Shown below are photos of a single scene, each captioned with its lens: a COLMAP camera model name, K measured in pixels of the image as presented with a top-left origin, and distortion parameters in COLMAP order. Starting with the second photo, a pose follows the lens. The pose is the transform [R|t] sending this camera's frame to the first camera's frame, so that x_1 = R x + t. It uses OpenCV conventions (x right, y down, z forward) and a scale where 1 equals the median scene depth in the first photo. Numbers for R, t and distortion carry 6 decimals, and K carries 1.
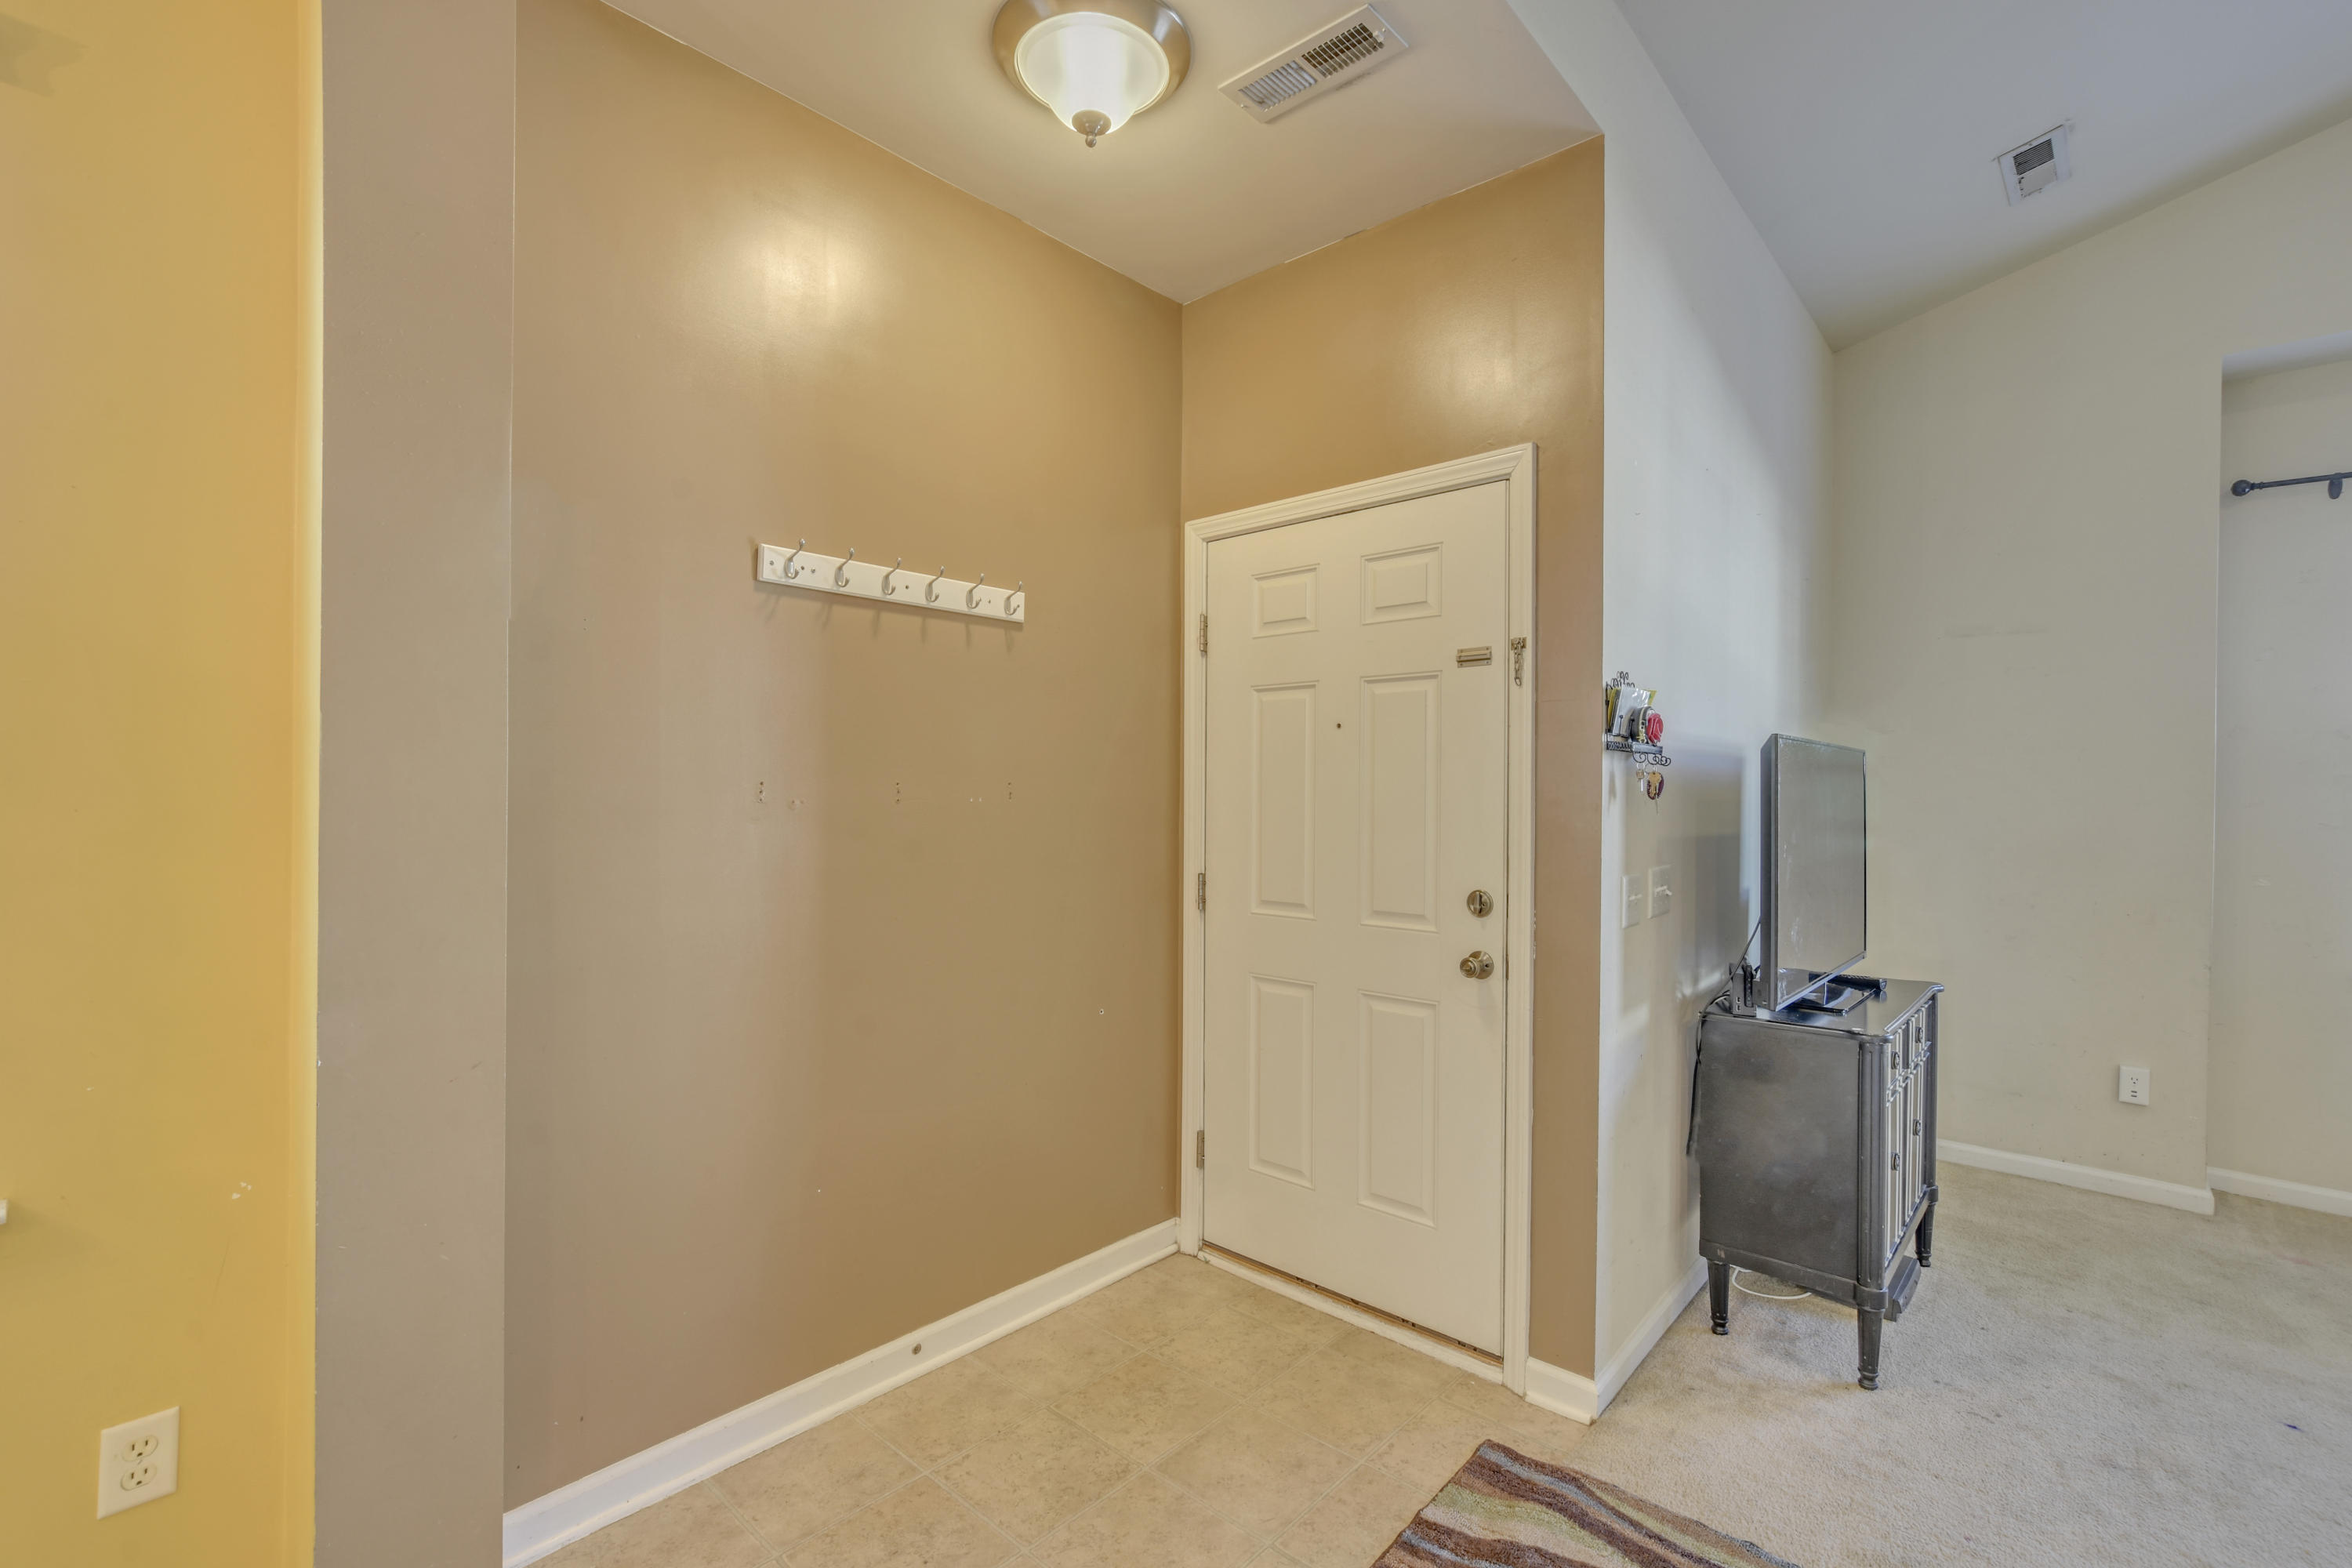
lens RADIAL K [[1024.2, 0, 1156.2], [0, 1024.2, 791.6], [0, 0, 1]] dist [0.004674, 0.000128]
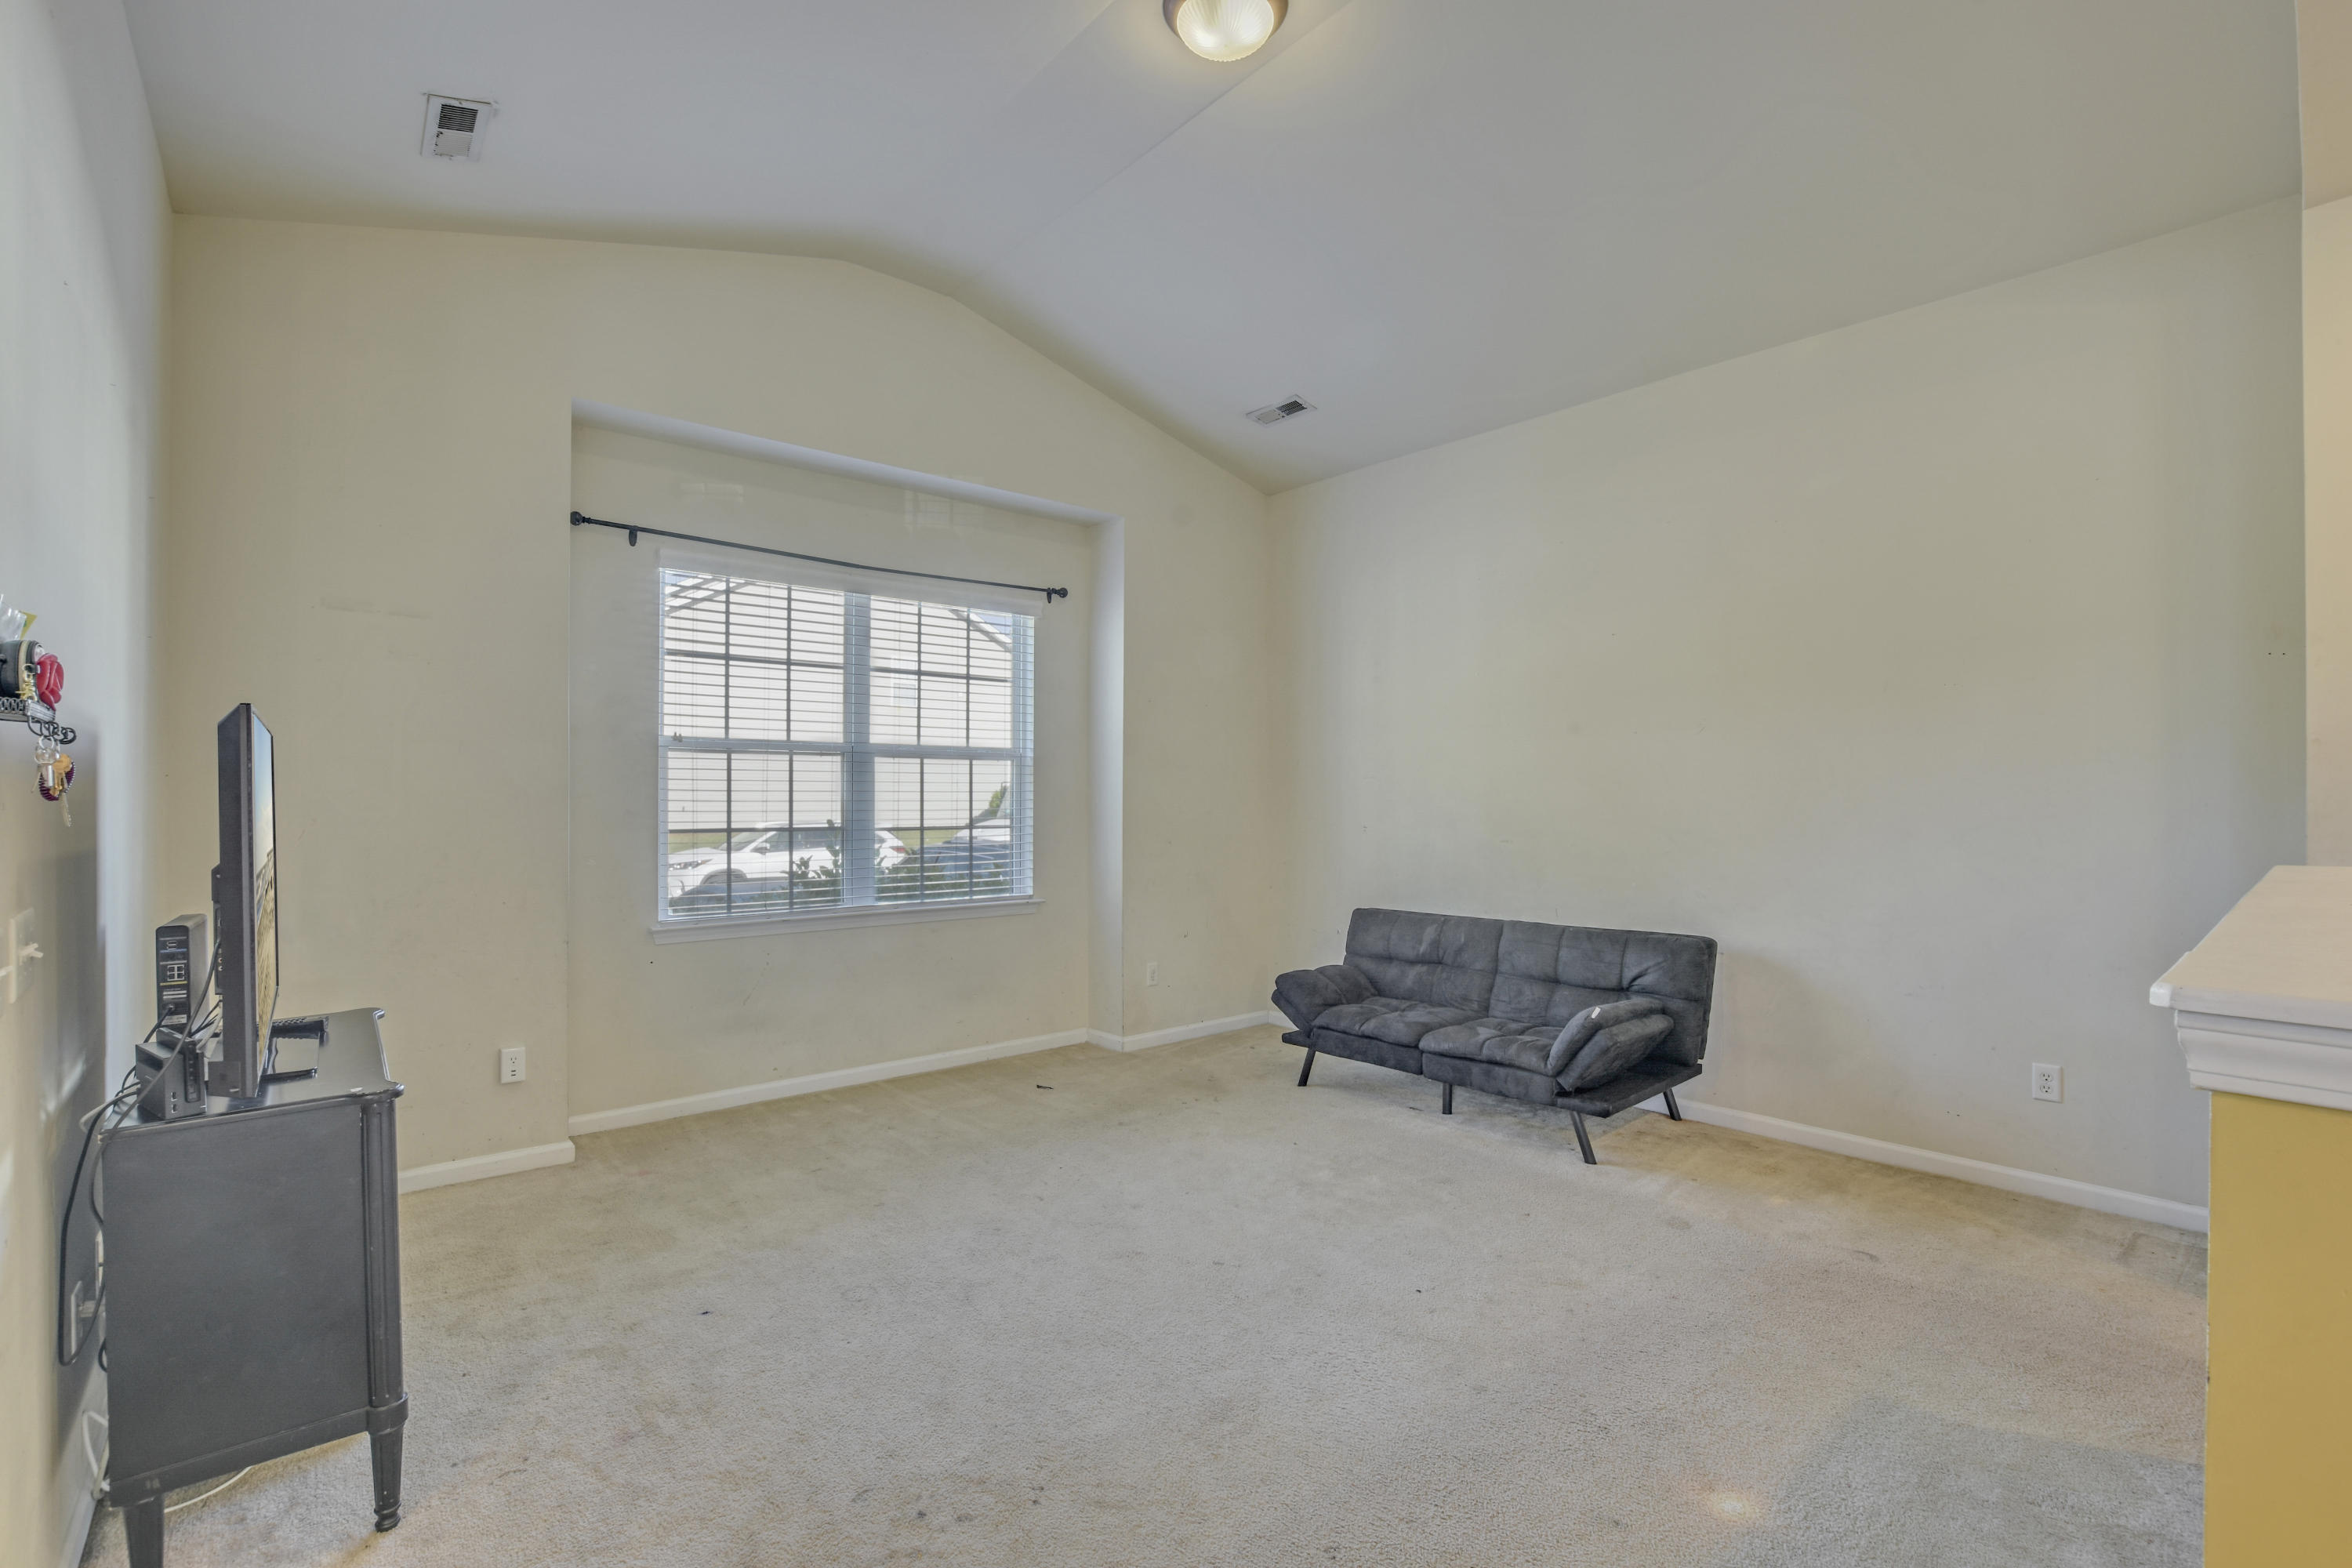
lens RADIAL K [[1050.2, 0, 1185.2], [0, 1050.2, 791.4], [0, 0, 1]] dist [-0.024487, 0.005257]
pose [[0.116131, -0.010633, 0.993177, -0.026424], [0.004363, 0.999939, 0.010196, -0.001464], [-0.993224, 0.003149, 0.116170, 0.265245]]
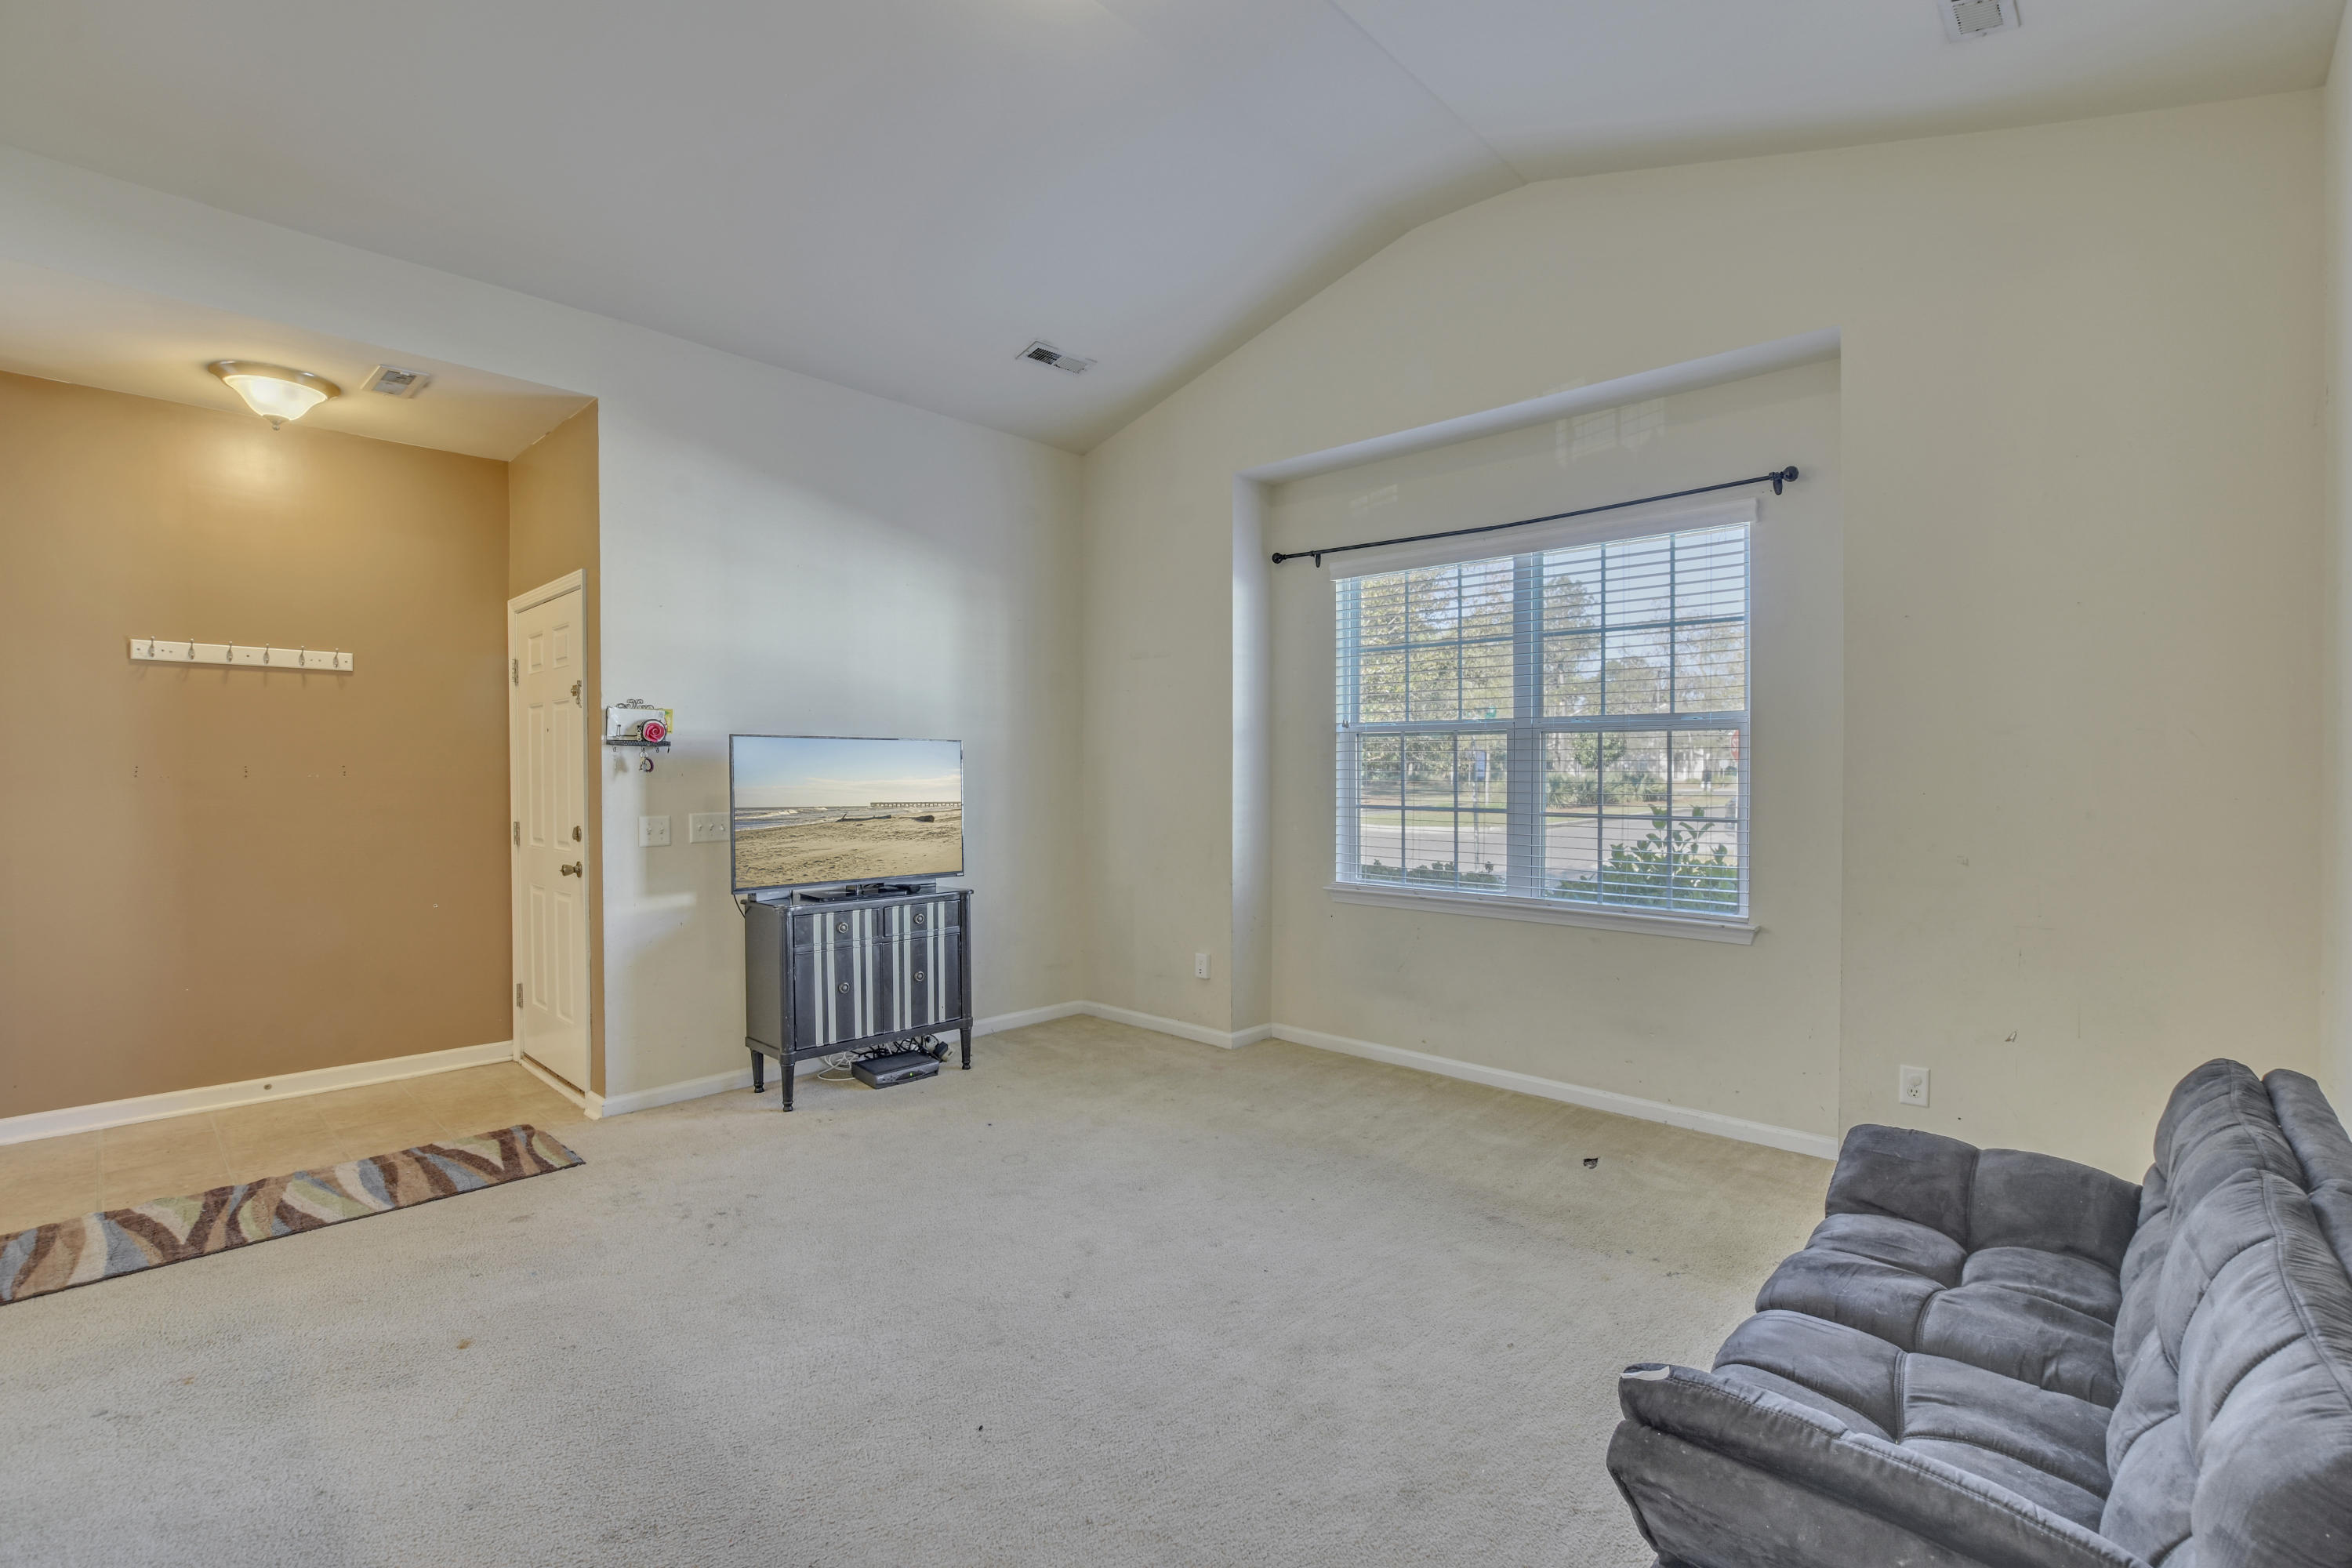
lens RADIAL K [[1052.3, 0, 1171.1], [0, 1052.3, 785.1], [0, 0, 1]] dist [-0.036831, 0.009220]
pose [[0.999761, -0.007474, -0.020544, 1.261893], [0.007674, 0.999924, 0.009657, 0.017176], [0.020470, -0.009813, 0.999742, -0.676324]]
